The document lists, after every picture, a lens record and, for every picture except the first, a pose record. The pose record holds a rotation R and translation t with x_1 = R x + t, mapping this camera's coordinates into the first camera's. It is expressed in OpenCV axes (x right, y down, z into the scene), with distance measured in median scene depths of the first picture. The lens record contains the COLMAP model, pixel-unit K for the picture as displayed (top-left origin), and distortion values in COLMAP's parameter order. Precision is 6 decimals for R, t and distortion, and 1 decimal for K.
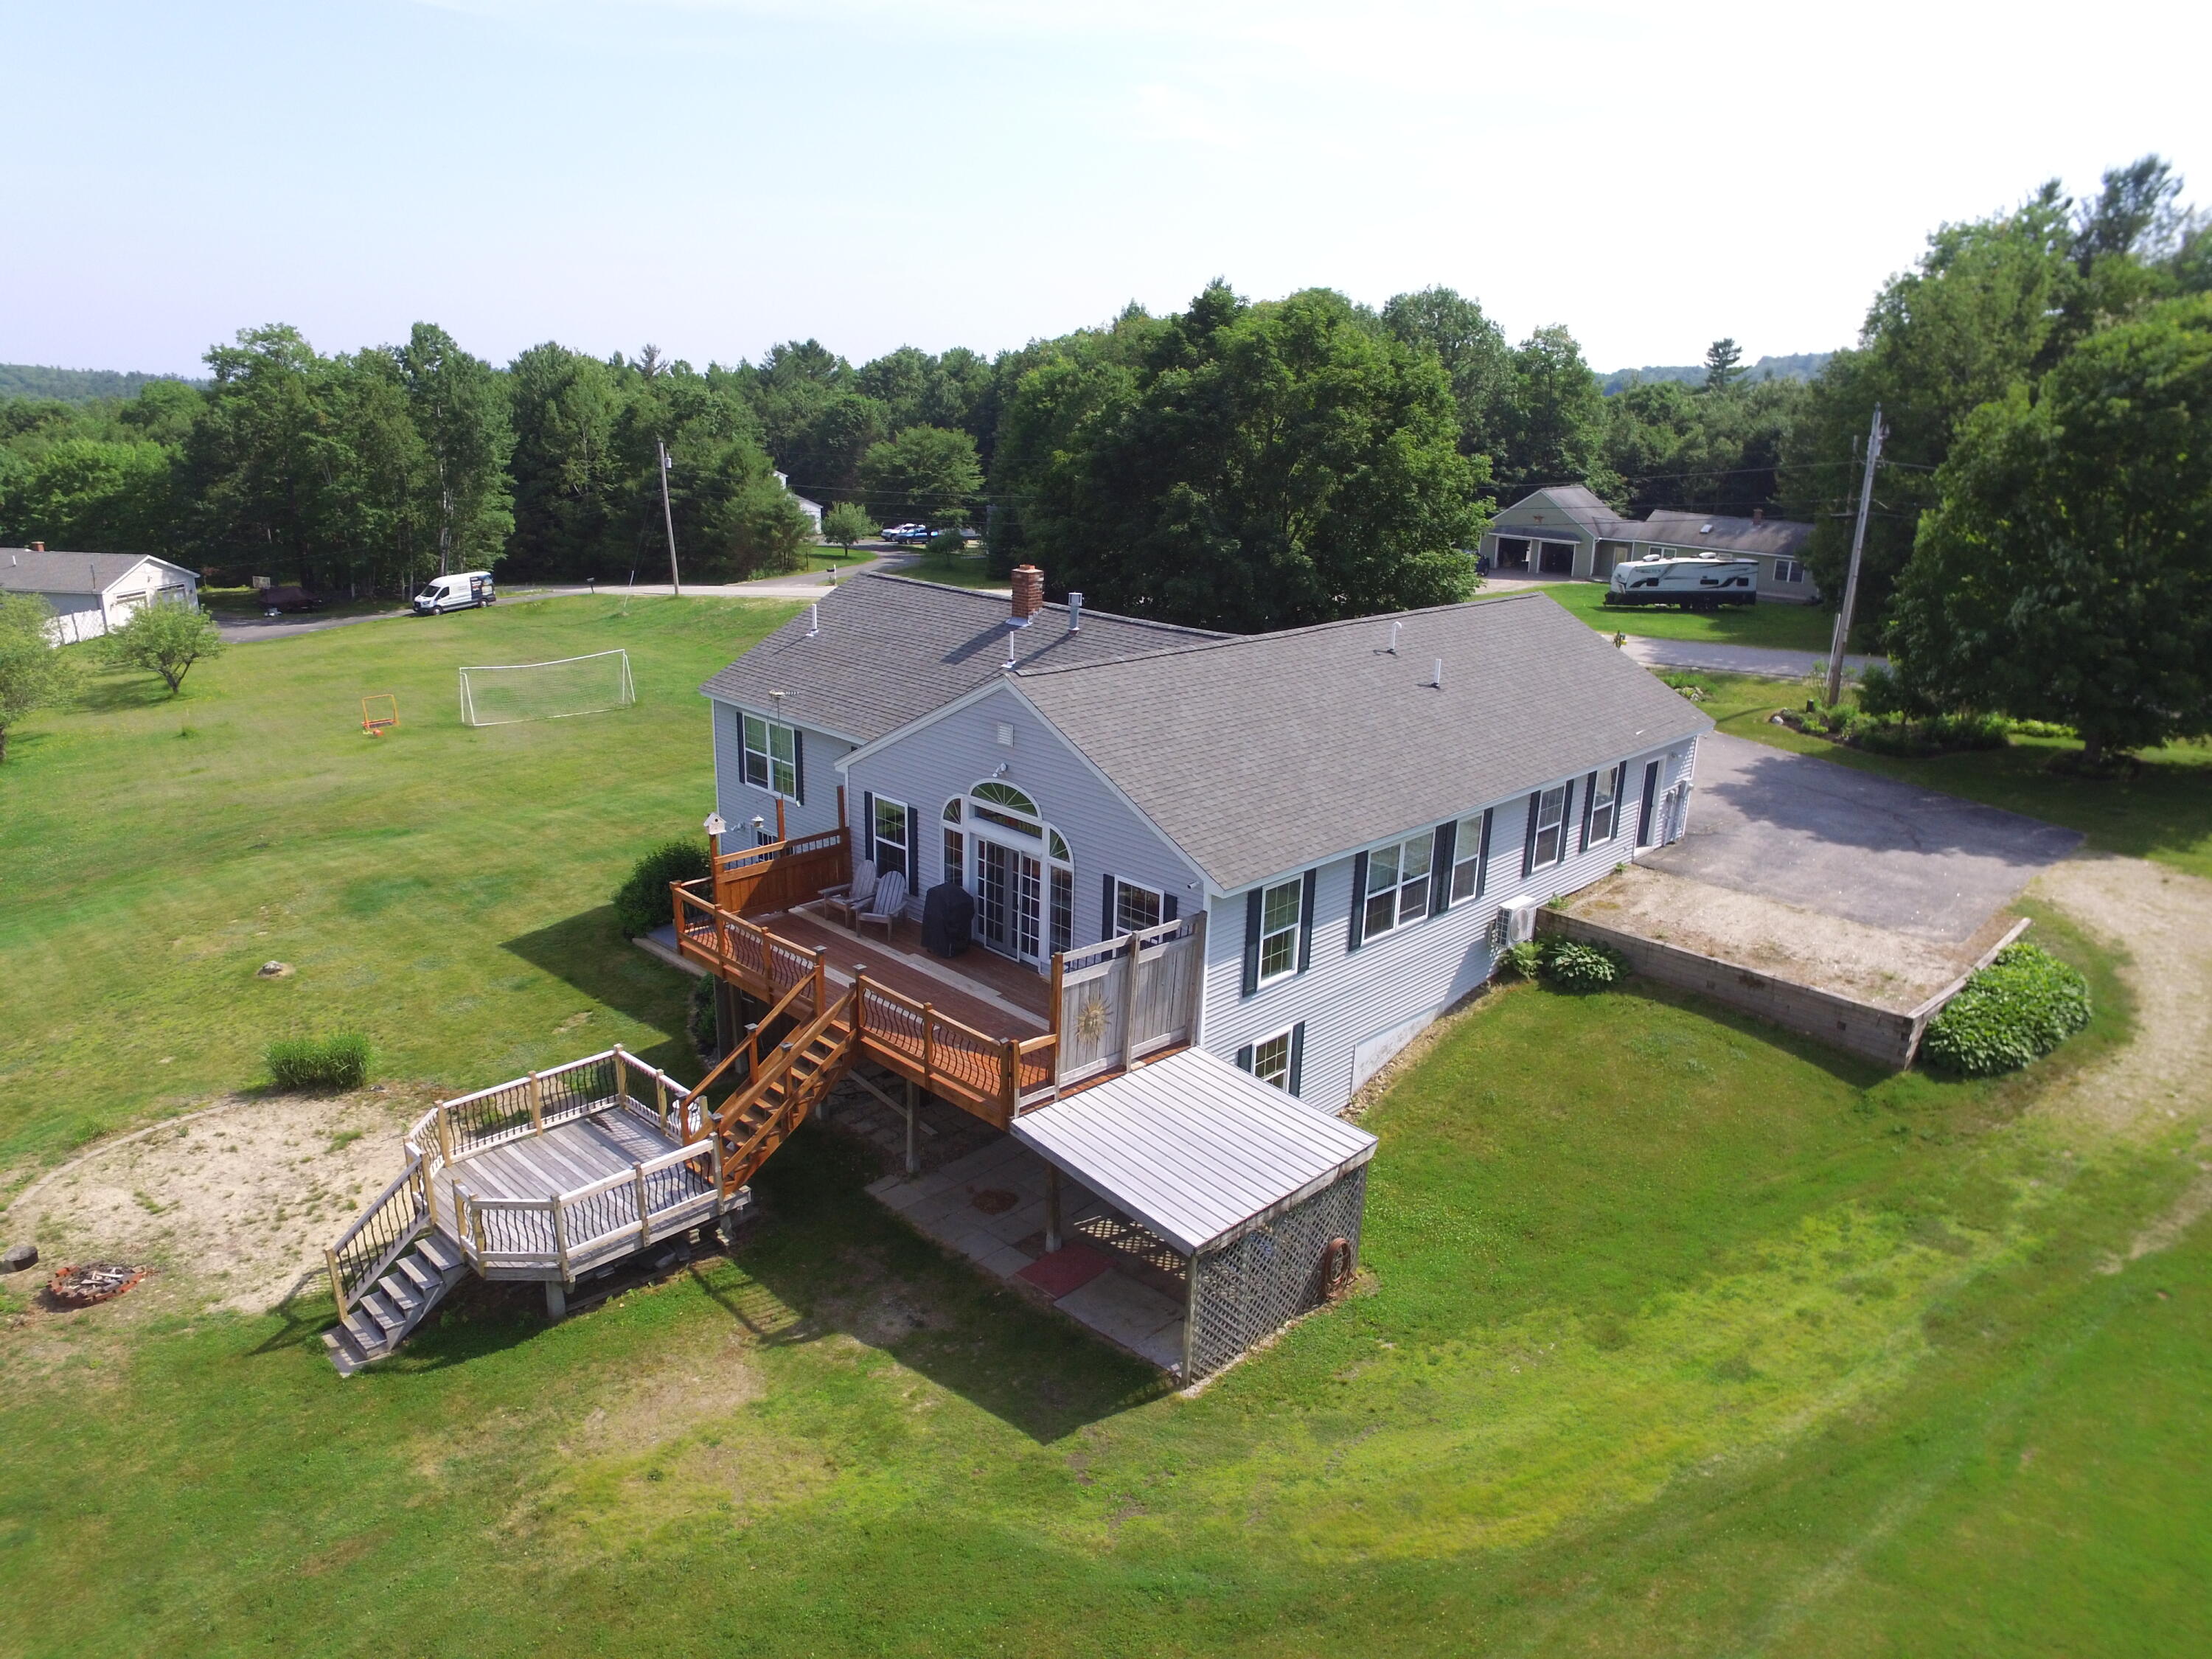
lens RADIAL K [[1492.2, 0, 1106.5], [0, 1492.2, 846.8], [0, 0, 1]] dist [-0.130093, 0.097342]
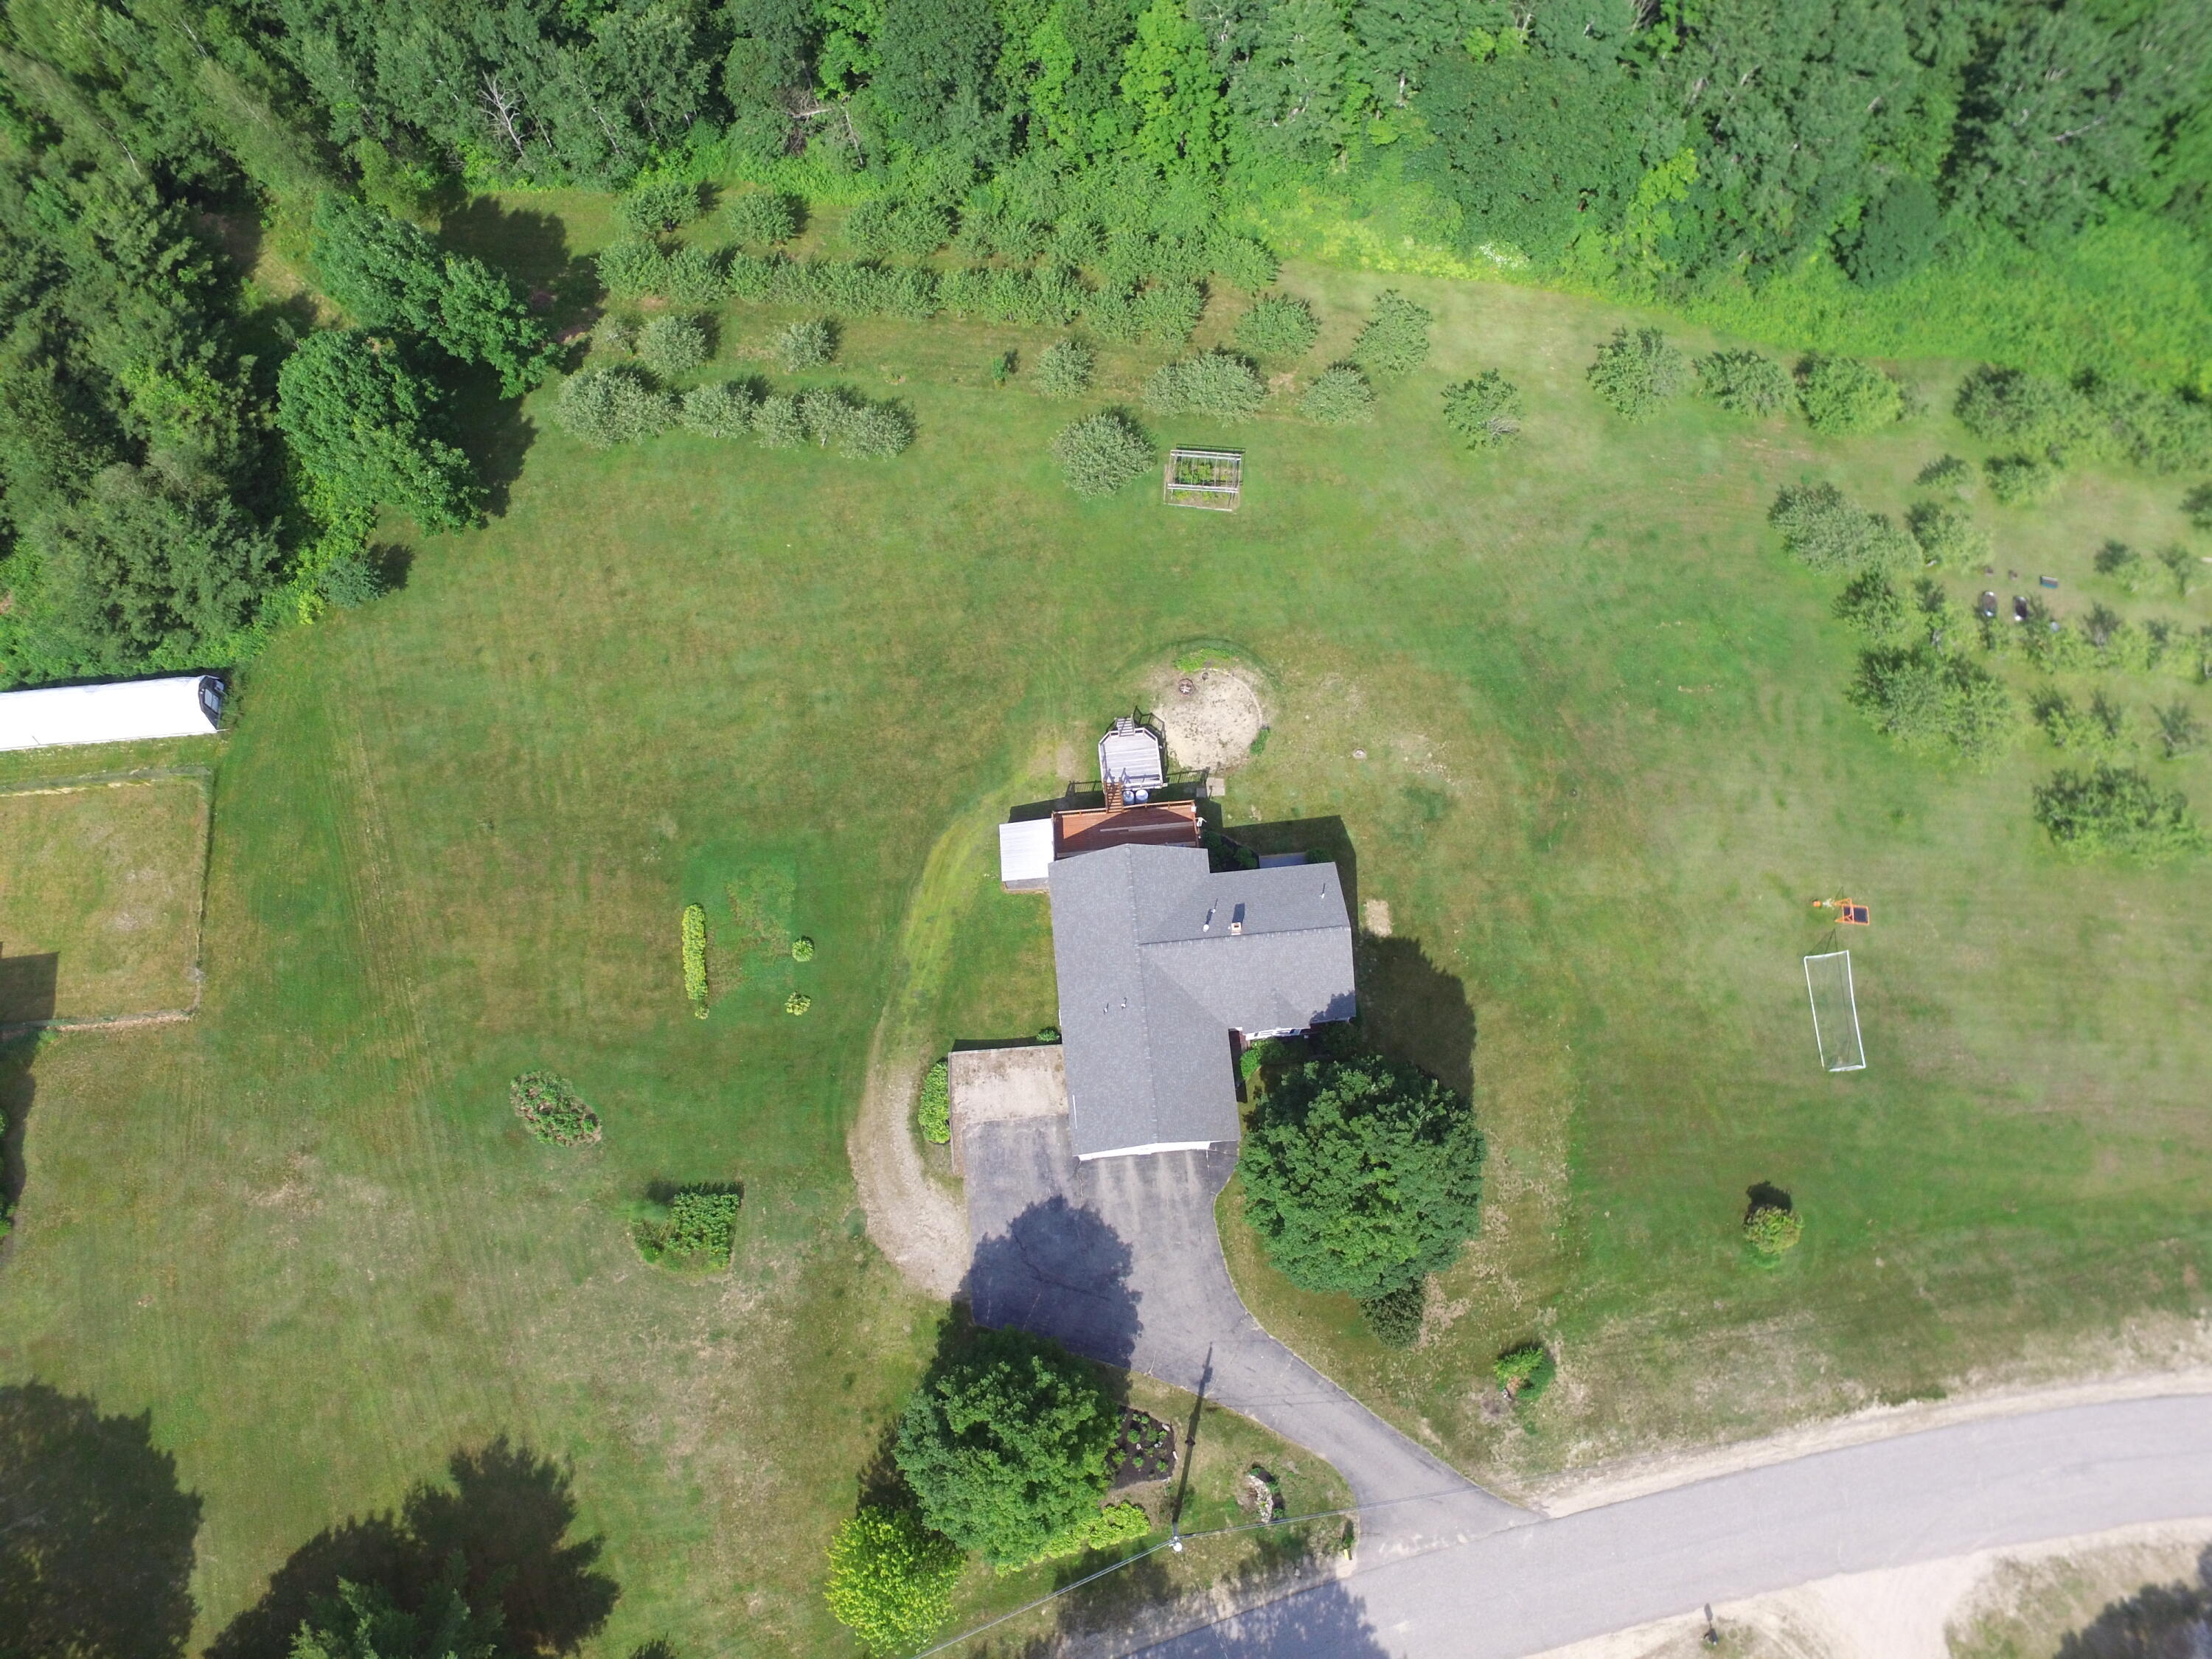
lens RADIAL K [[1492.2, 0, 1106.5], [0, 1492.2, 846.8], [0, 0, 1]] dist [-0.130093, 0.097342]
pose [[-0.647854, 0.720429, -0.247523, 0.759646], [-0.222224, 0.132061, 0.966010, -3.157180], [0.728630, 0.680839, 0.074540, 0.604894]]
